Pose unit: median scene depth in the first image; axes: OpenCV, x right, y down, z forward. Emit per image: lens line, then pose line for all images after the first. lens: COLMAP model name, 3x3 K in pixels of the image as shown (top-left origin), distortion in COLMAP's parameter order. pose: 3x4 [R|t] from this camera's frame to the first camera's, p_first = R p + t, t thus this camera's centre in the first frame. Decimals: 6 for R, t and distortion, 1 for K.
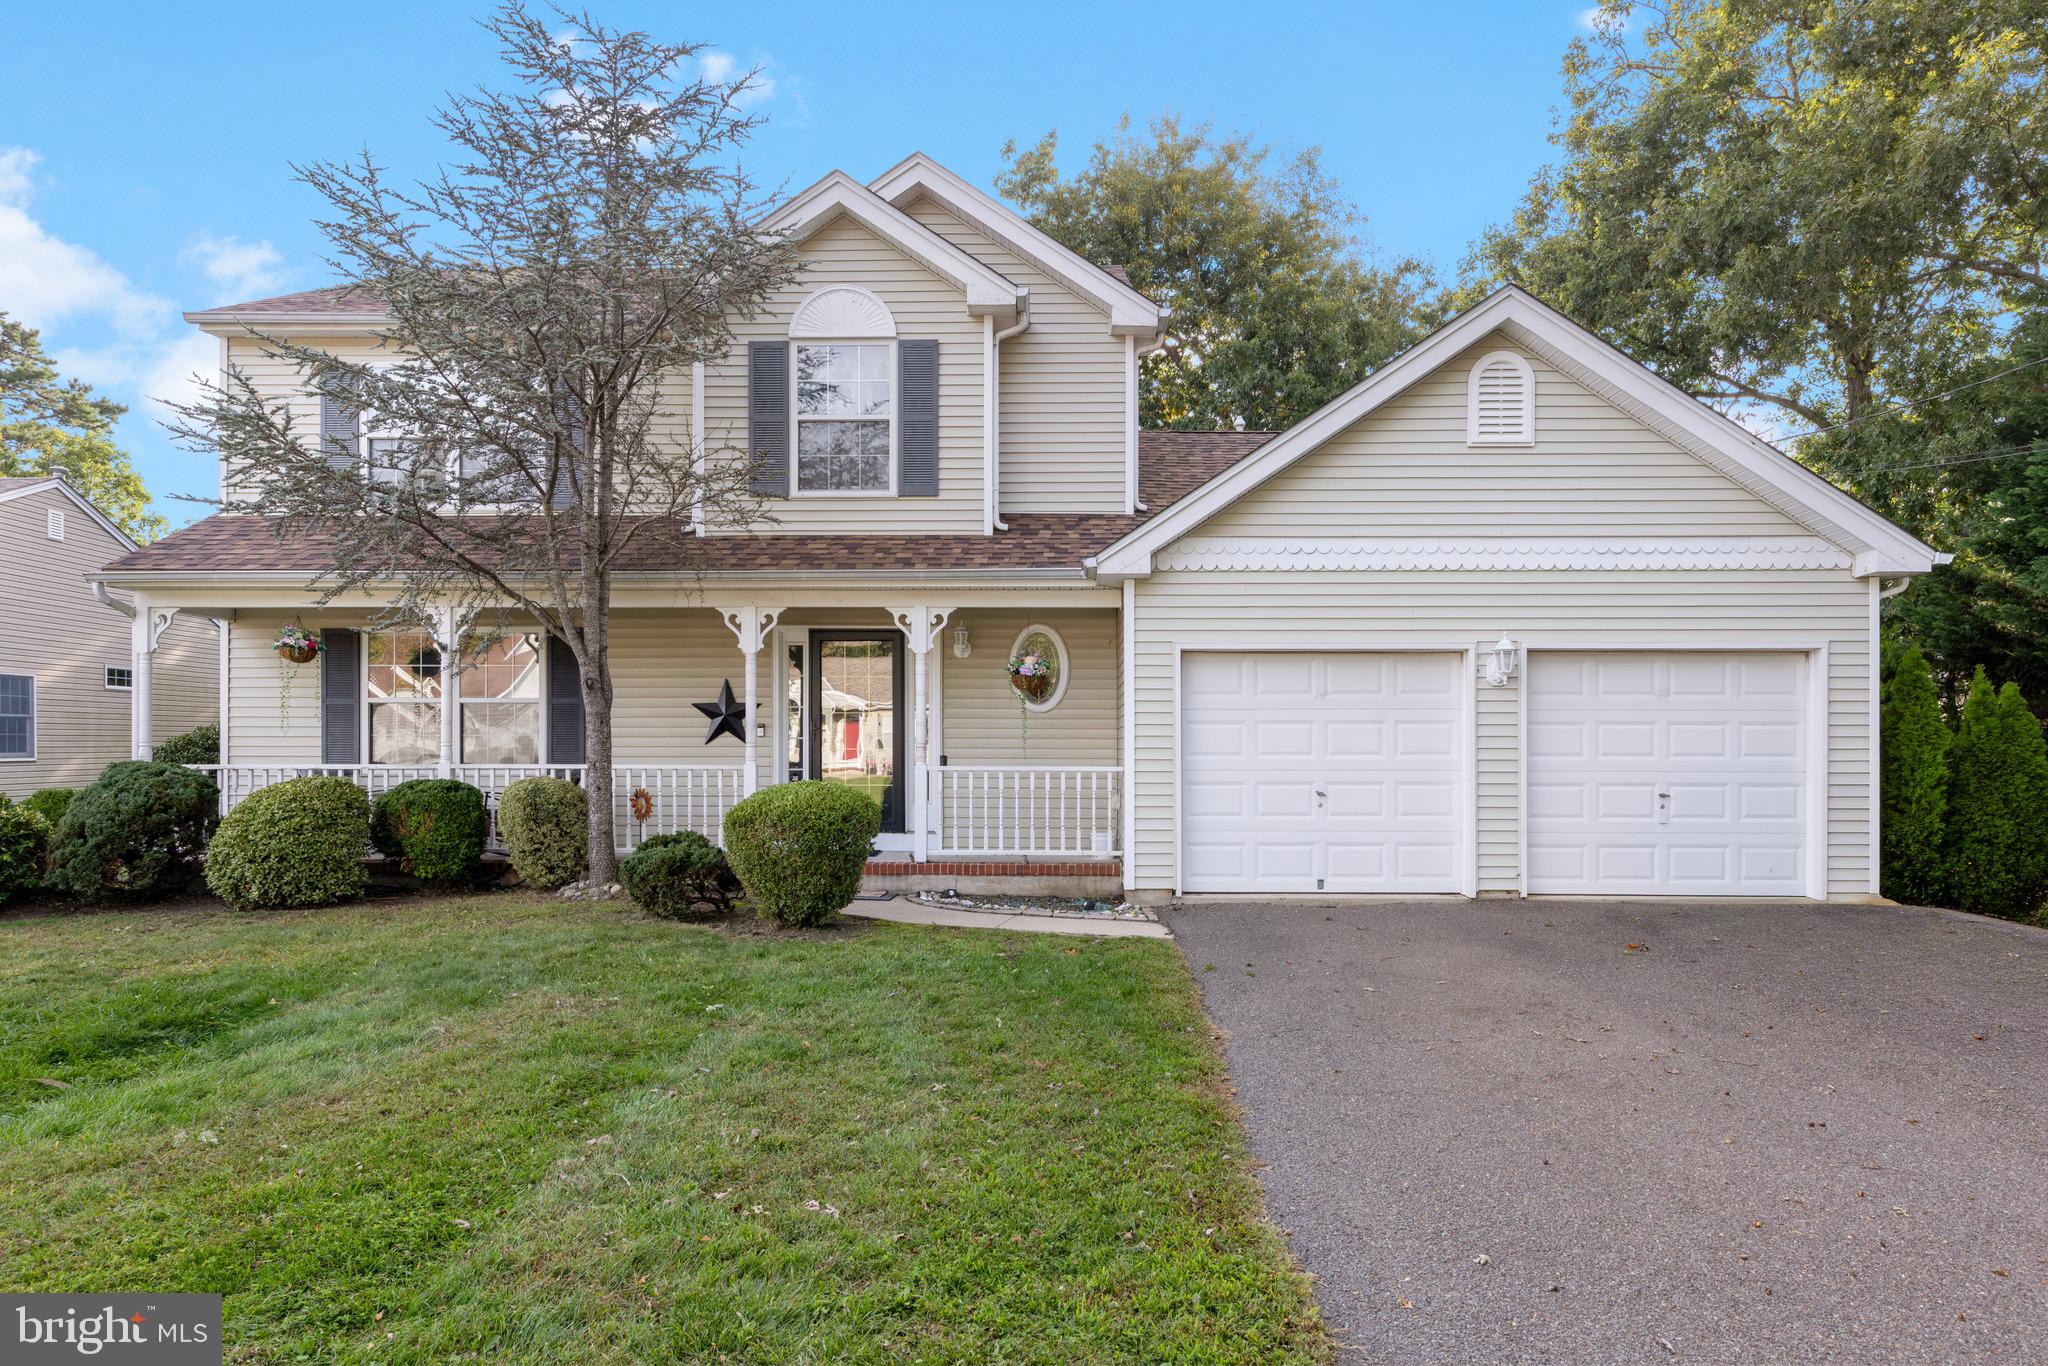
lens RADIAL K [[1195.1, 0, 1016.7], [0, 1195.1, 718.5], [0, 0, 1]] dist [0.000049, 0.000285]
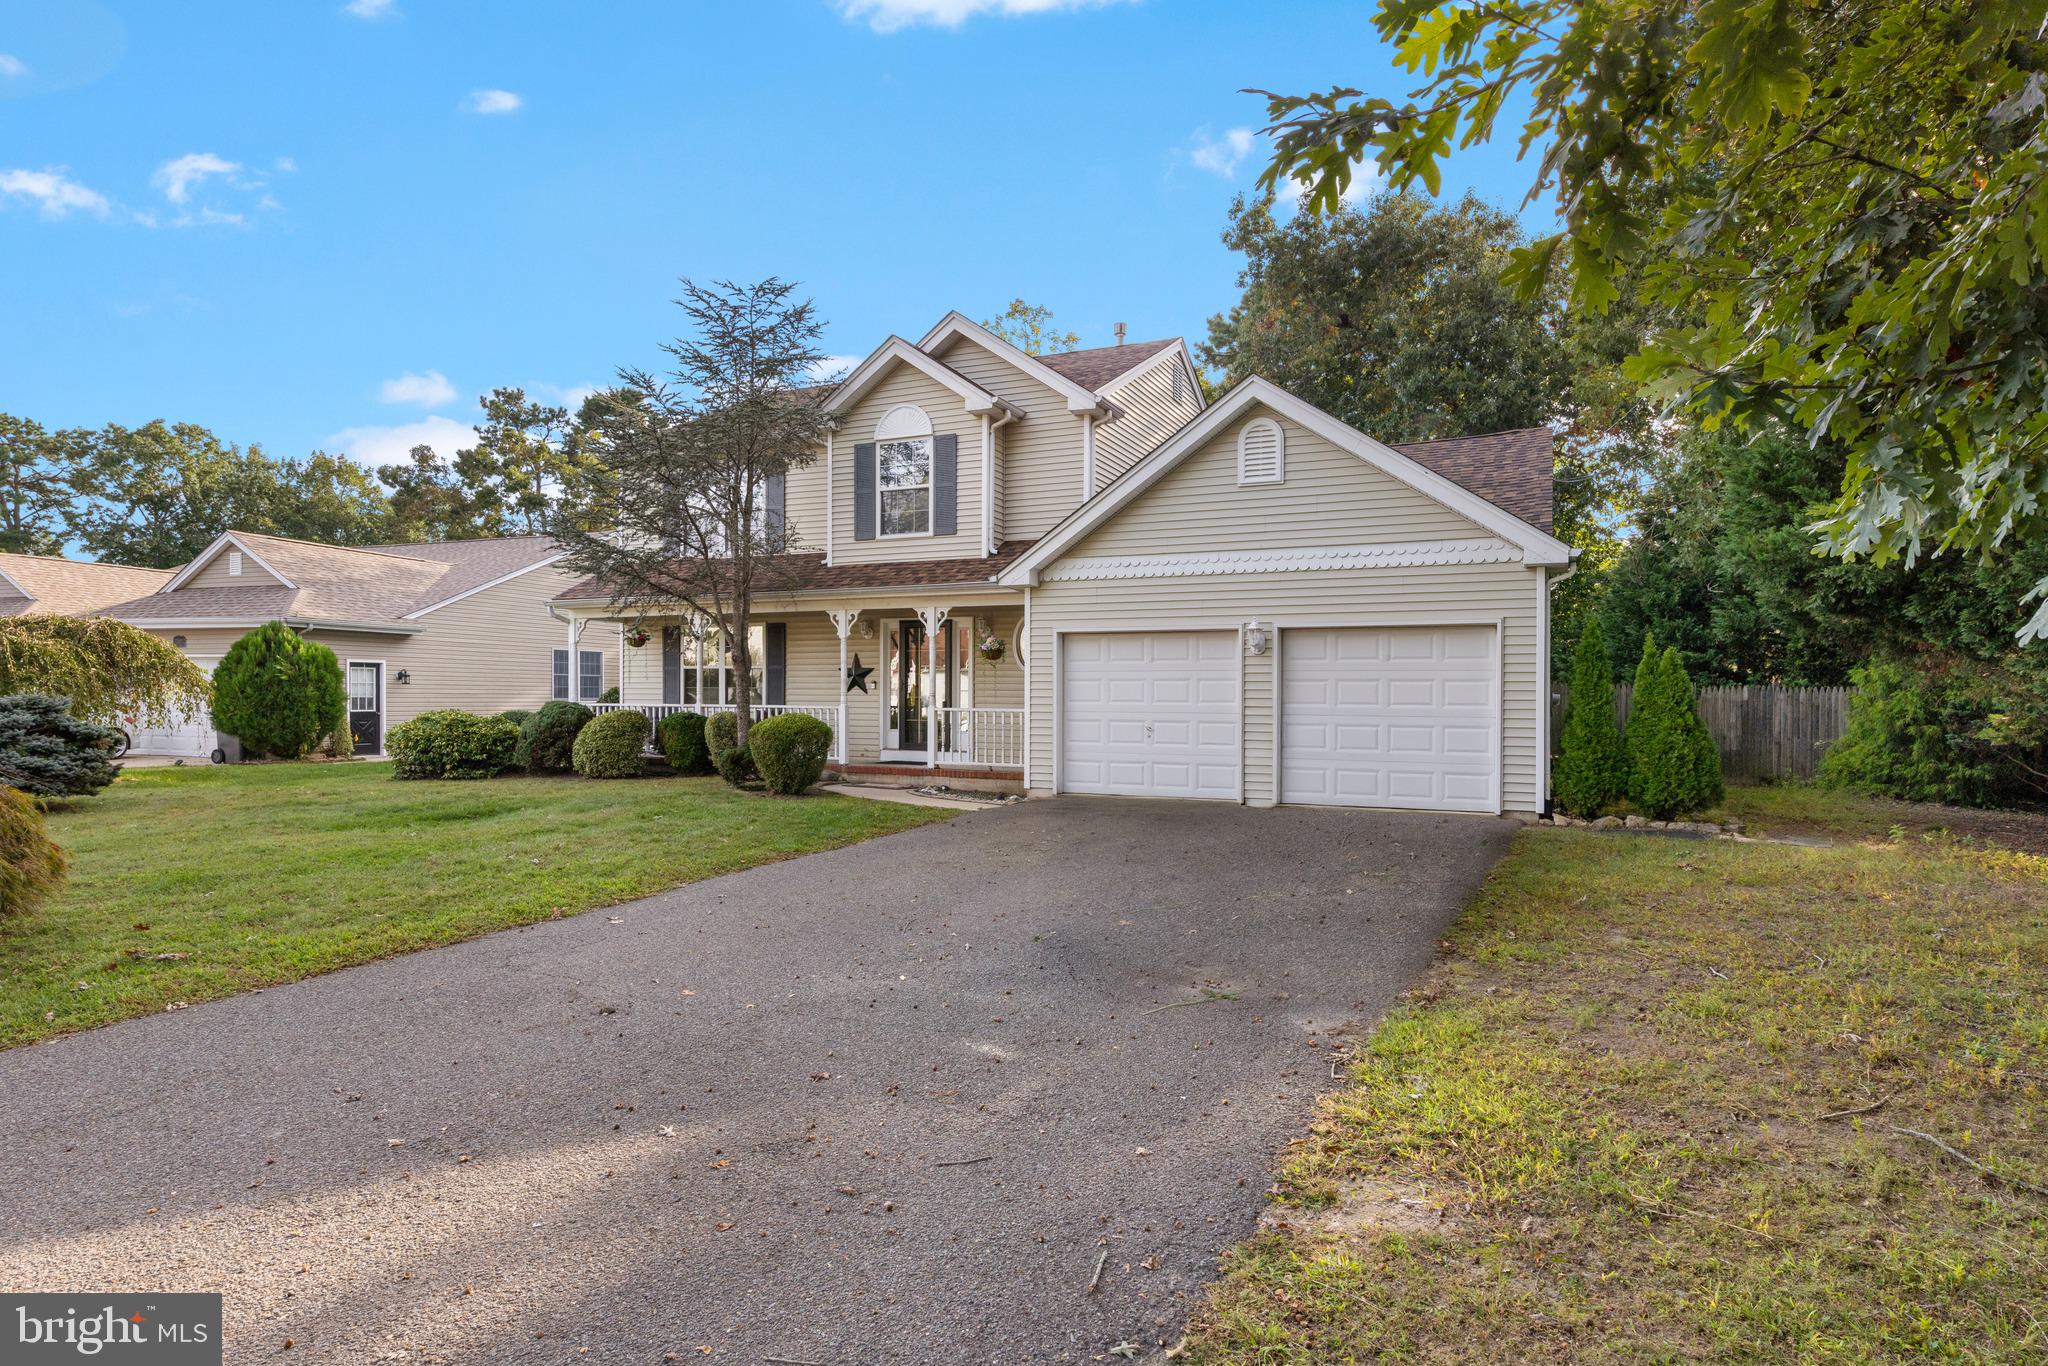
lens RADIAL K [[1116.1, 0, 1024.9], [0, 1116.1, 682.3], [0, 0, 1]] dist [0.001952, 0.000035]
pose [[0.910741, 0.000199, -0.412978, 0.649745], [0.000707, 0.999998, 0.002041, 0.003094], [0.412978, -0.002151, 0.910739, -0.299028]]
